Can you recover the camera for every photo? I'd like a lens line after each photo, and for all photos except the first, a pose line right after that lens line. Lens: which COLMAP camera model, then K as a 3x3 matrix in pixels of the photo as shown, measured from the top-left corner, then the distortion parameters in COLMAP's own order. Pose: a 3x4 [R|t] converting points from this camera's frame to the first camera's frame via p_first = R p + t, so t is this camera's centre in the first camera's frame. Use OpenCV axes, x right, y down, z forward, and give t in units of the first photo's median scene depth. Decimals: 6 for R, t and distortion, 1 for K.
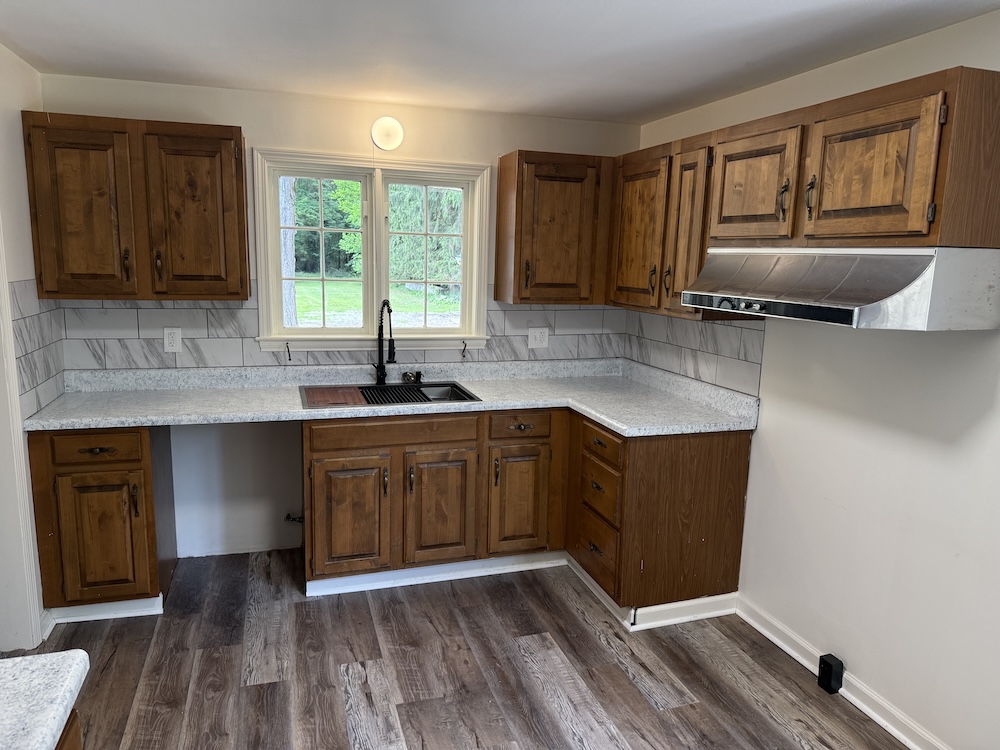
lens RADIAL K [[698.7, 0, 500.0], [0, 698.7, 375.0], [0, 0, 1]] dist [0.083295, -0.126078]
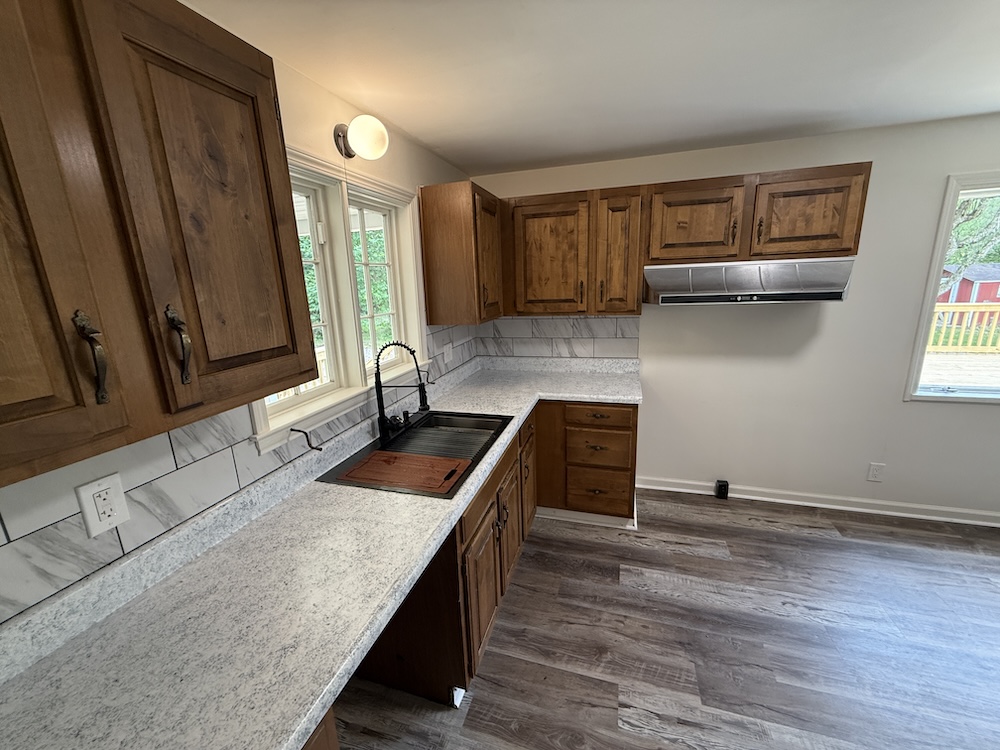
lens RADIAL K [[398.8, 0, 495.3], [0, 398.8, 374.8], [0, 0, 1]] dist [-0.000533, 0.000424]
pose [[0.573510, -0.238837, 0.783609, -0.568846], [0.191696, 0.969124, 0.155082, -0.140569], [-0.796454, 0.061274, 0.601586, 0.719783]]
